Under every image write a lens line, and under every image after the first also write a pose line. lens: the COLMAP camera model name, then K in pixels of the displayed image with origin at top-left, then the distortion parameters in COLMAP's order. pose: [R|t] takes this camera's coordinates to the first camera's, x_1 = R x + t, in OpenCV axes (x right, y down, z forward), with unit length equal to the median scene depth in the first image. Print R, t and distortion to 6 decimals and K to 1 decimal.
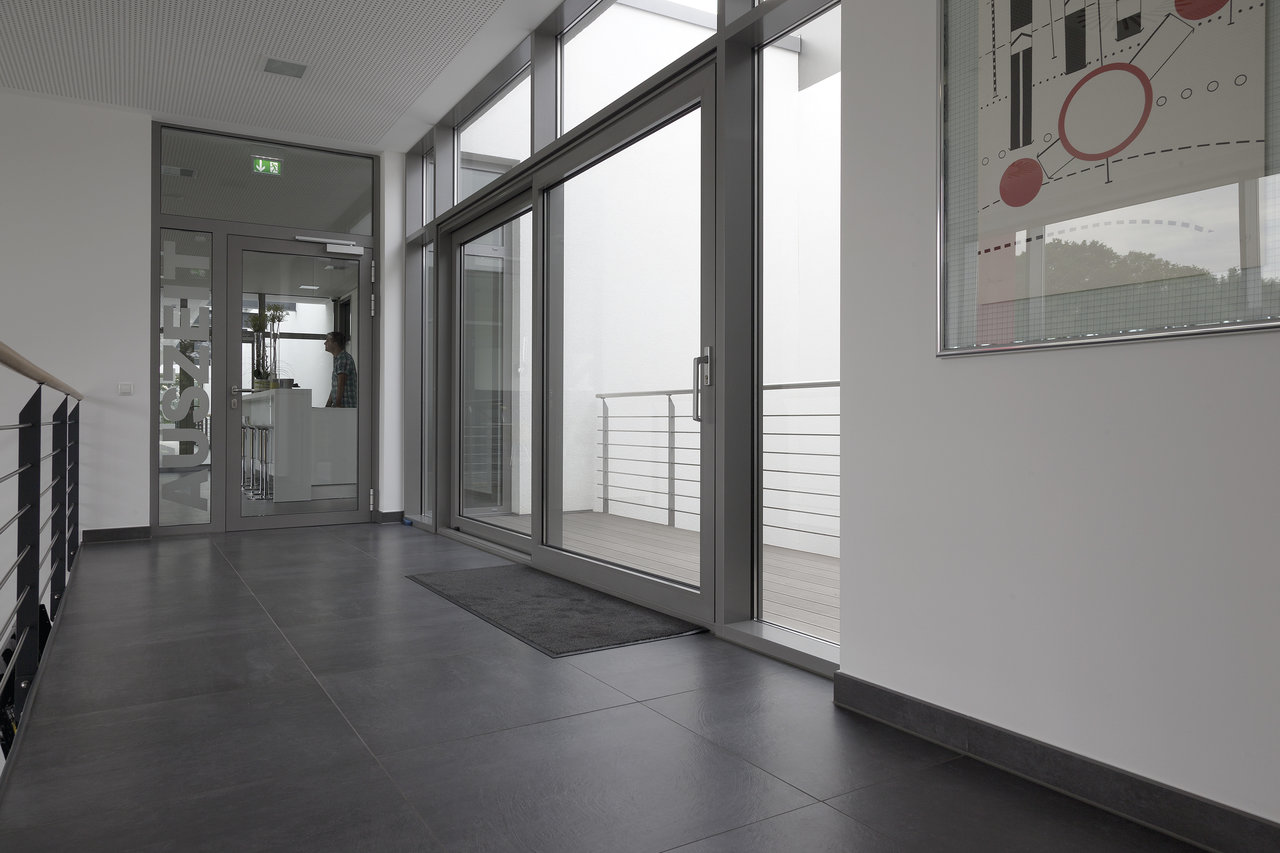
lens RADIAL K [[838.6, 0, 601.4], [0, 838.6, 404.2], [0, 0, 1]] dist [-0.001922, 0.000528]
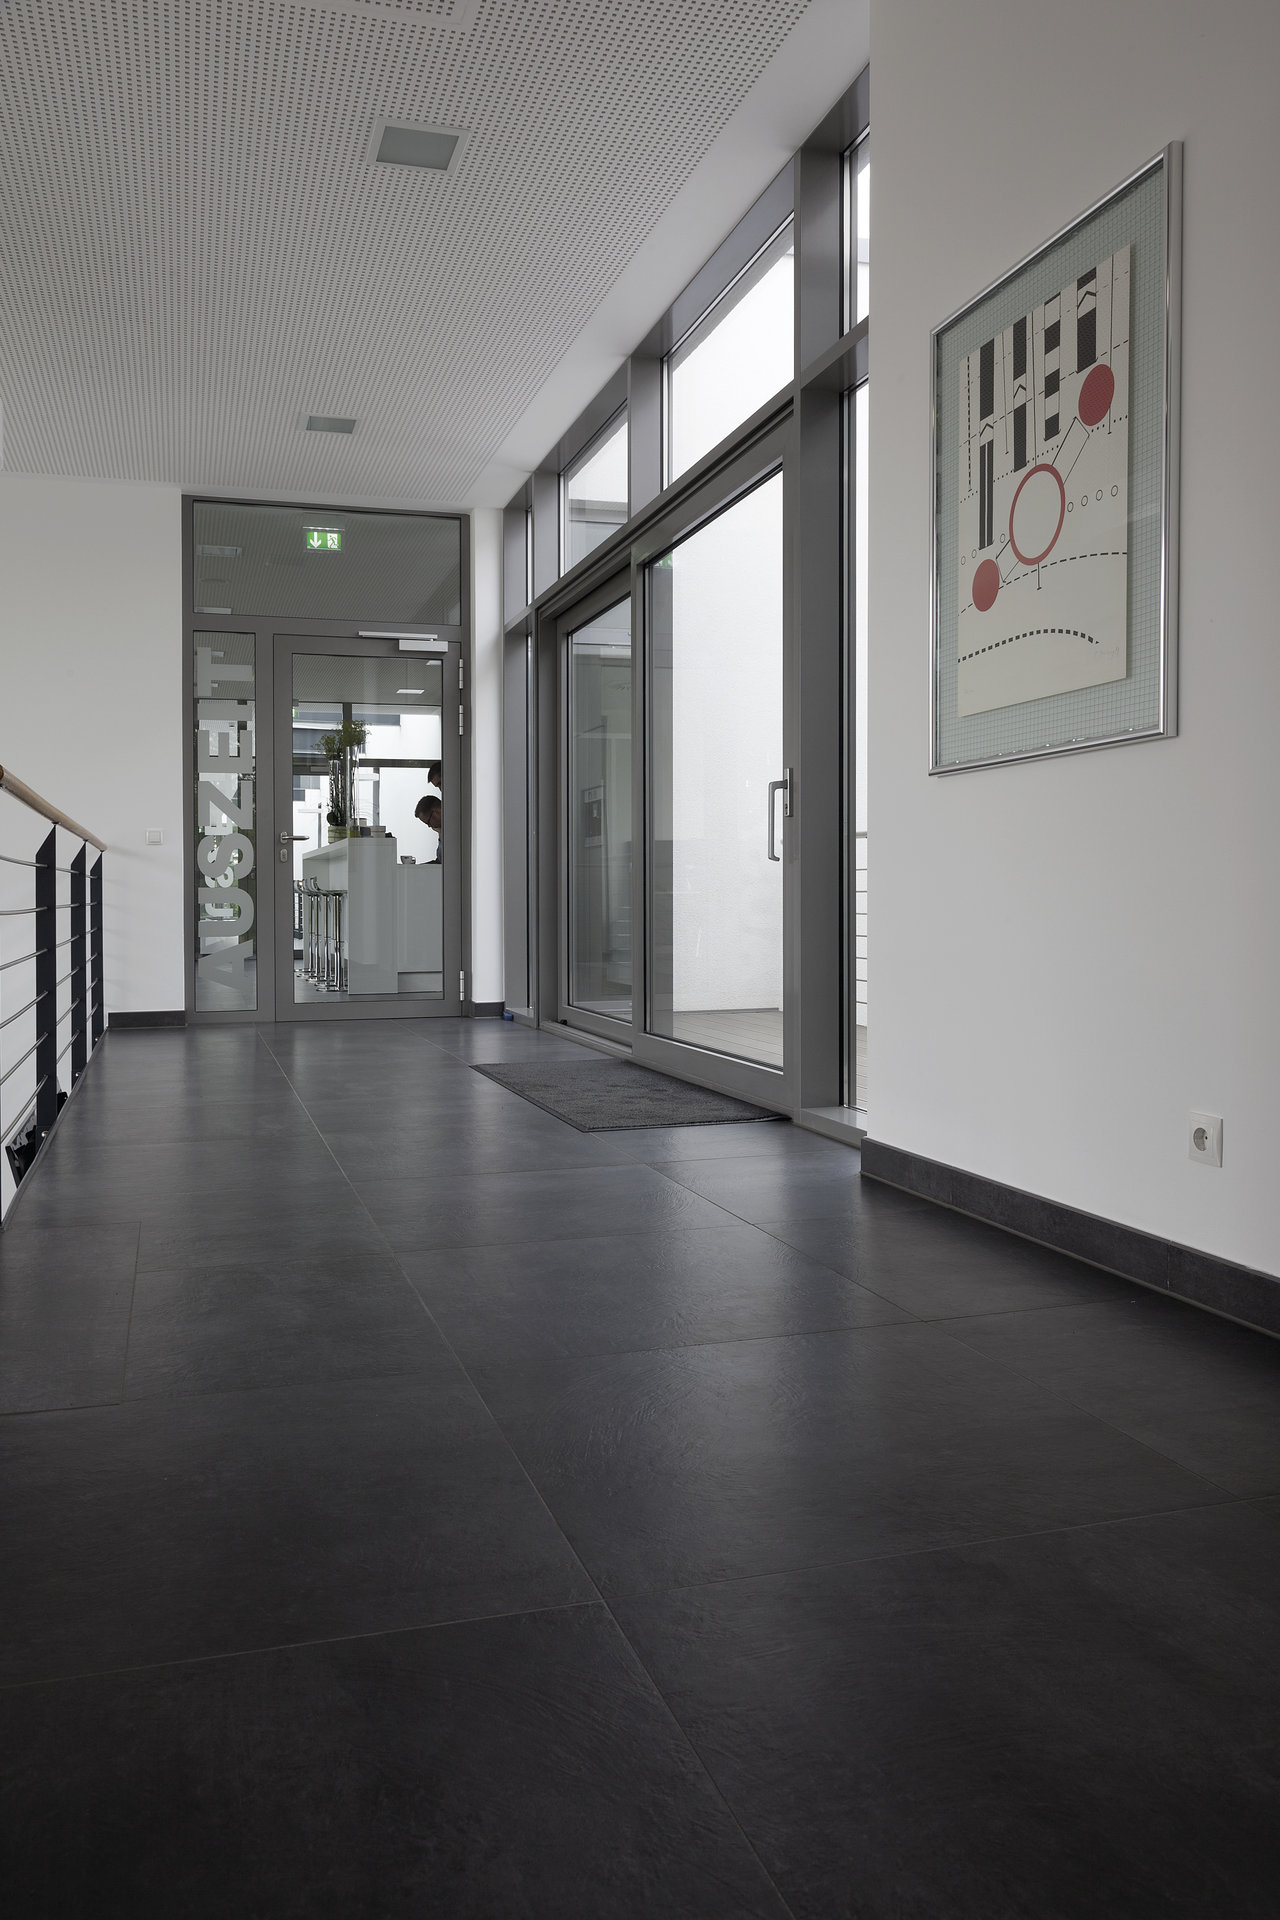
lens RADIAL K [[1441.8, 0, 603.7], [0, 1441.8, 879.6], [0, 0, 1]] dist [-0.002975, -0.000537]
pose [[0.973082, -0.006438, -0.230367, 0.174468], [0.008105, 0.999947, 0.006292, 0.018326], [0.230314, -0.007990, 0.973083, -0.250295]]
